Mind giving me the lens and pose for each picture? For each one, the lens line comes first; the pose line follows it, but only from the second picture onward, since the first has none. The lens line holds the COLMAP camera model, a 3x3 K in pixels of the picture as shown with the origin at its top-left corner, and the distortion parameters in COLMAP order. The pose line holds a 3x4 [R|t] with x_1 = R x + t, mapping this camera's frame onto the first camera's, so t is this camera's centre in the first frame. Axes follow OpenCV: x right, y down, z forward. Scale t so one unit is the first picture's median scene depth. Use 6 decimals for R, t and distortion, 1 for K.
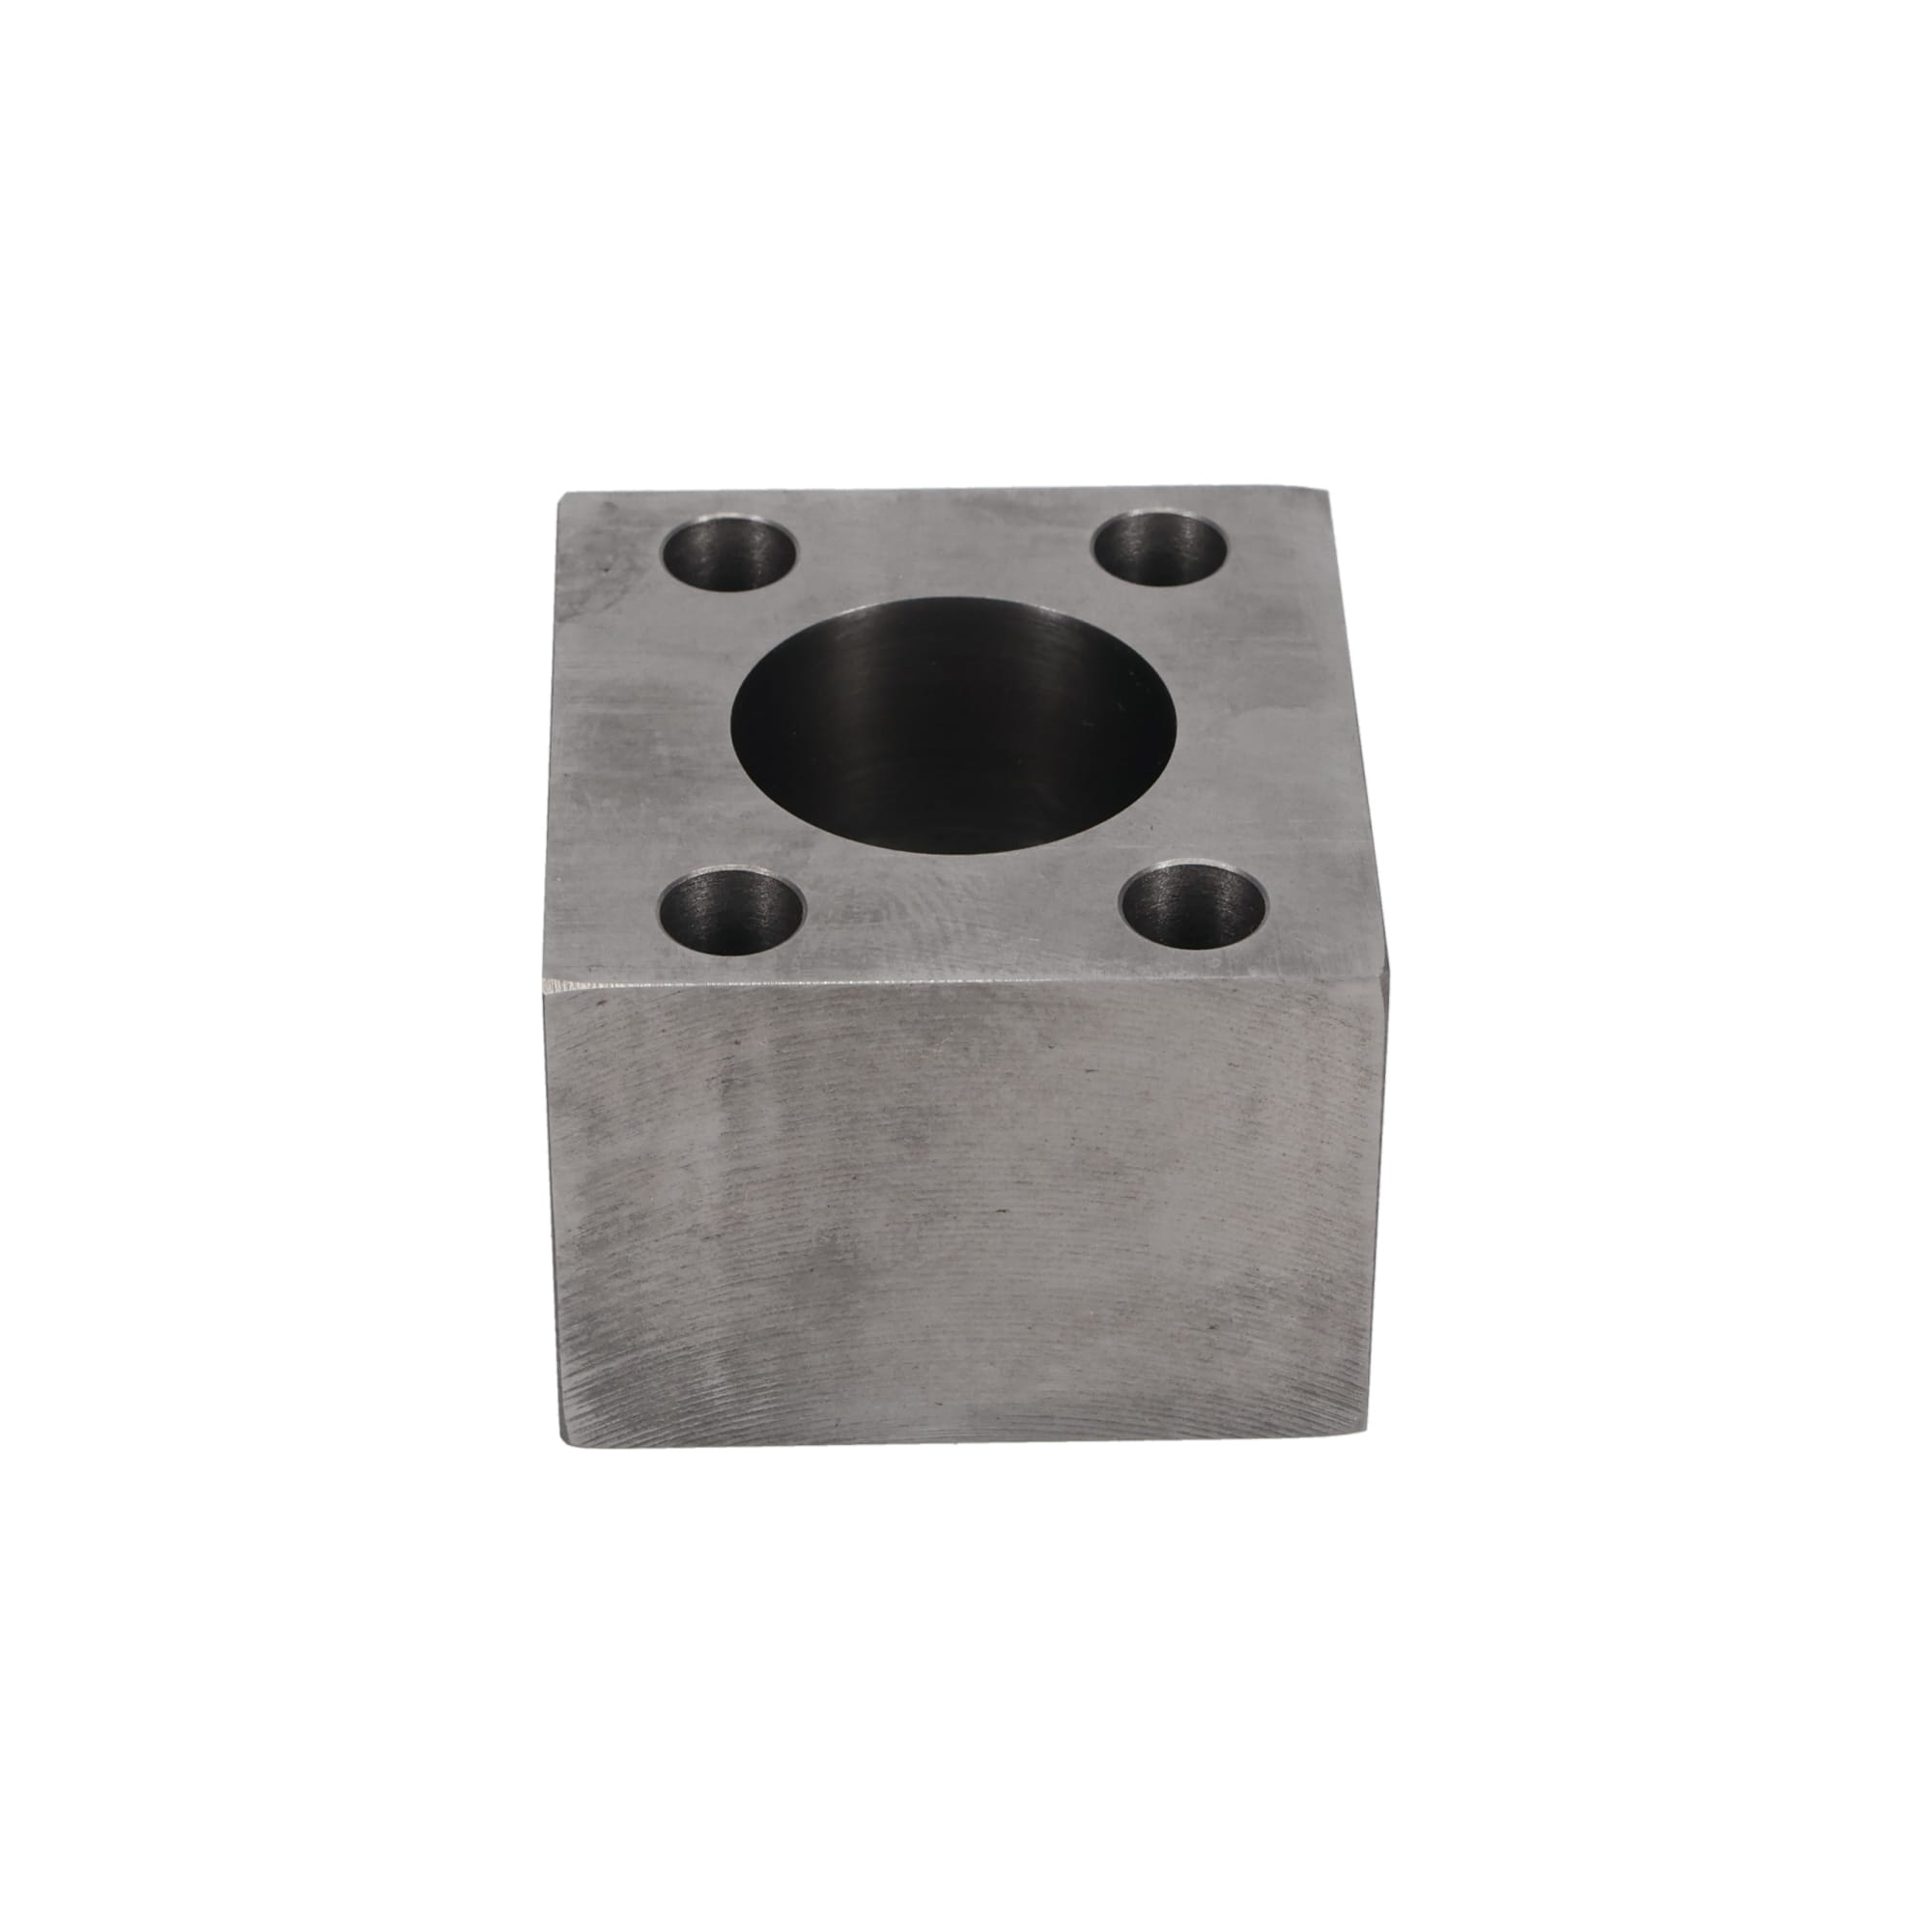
lens RADIAL K [[6802.0, 0, 960.8], [0, 6802.0, 955.0], [0, 0, 1]] dist [0.512500, 0.000000]
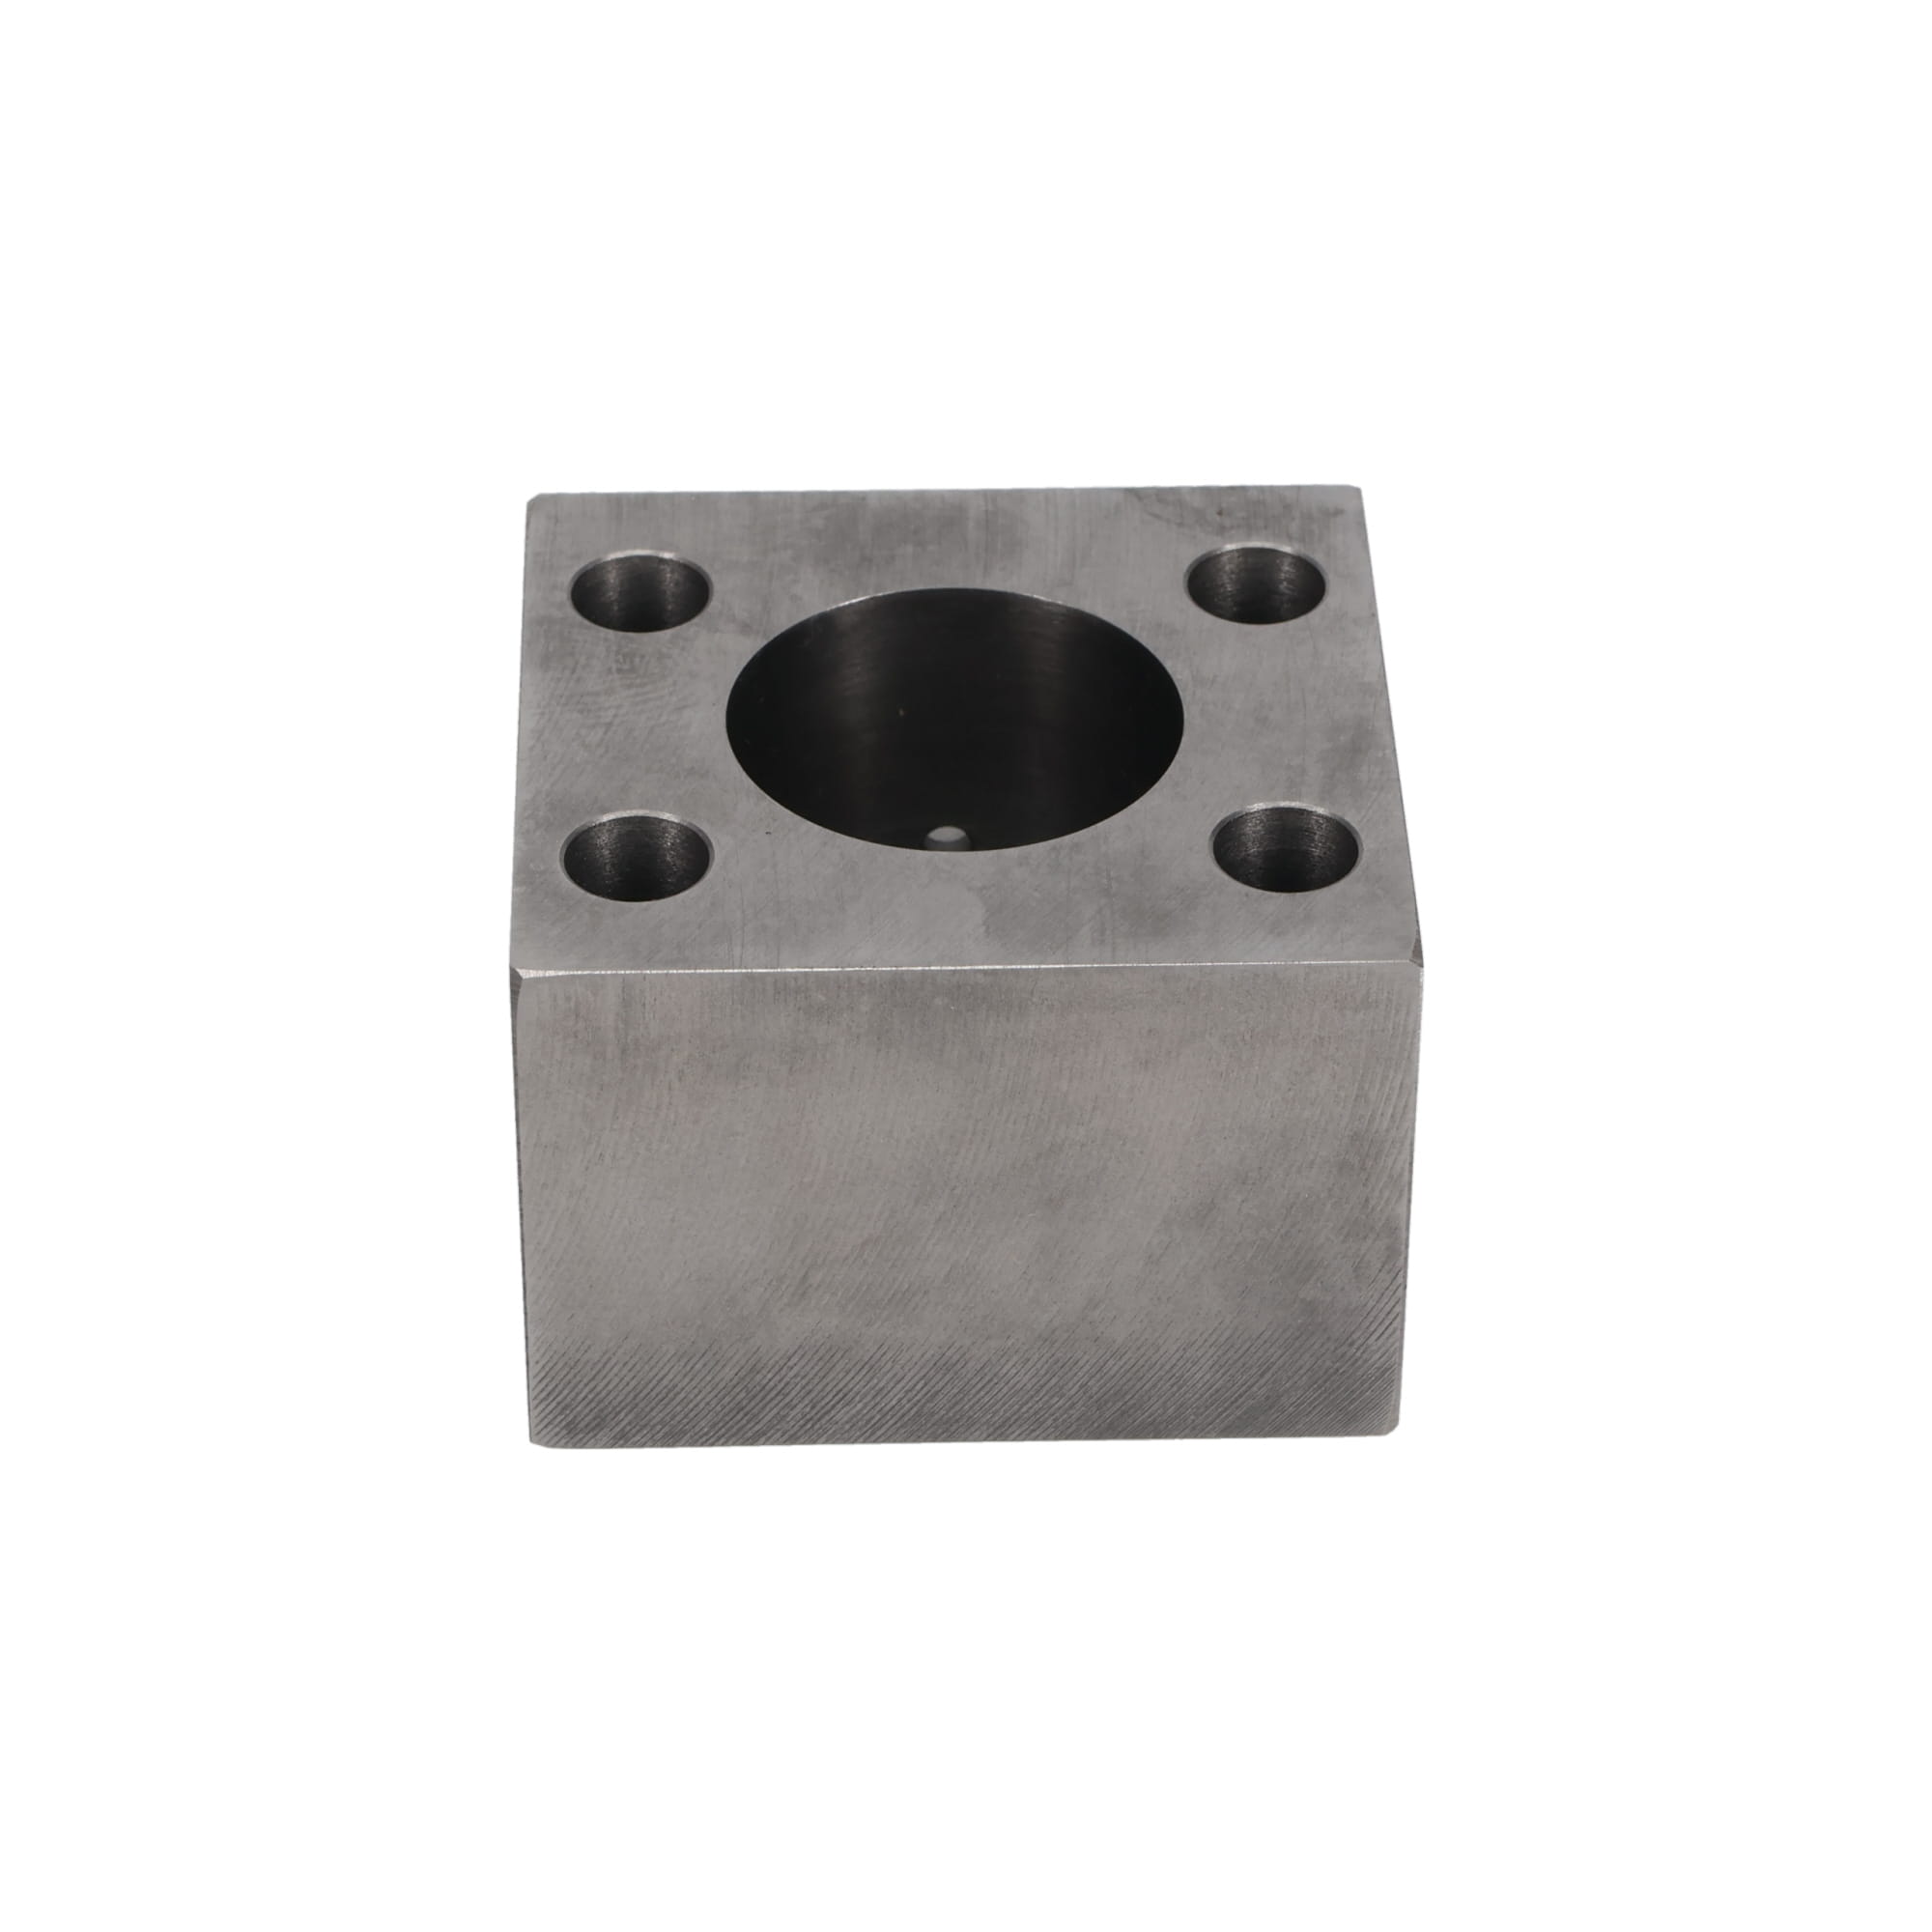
lens RADIAL K [[6802.0, 0, 950.4], [0, 6802.0, 964.8], [0, 0, 1]] dist [0.512500, 0.000000]
pose [[-0.002201, 0.600100, -0.799922, 0.812667], [-0.607525, 0.634576, 0.477730, -0.484346], [0.794297, 0.487025, 0.363179, 0.673624]]
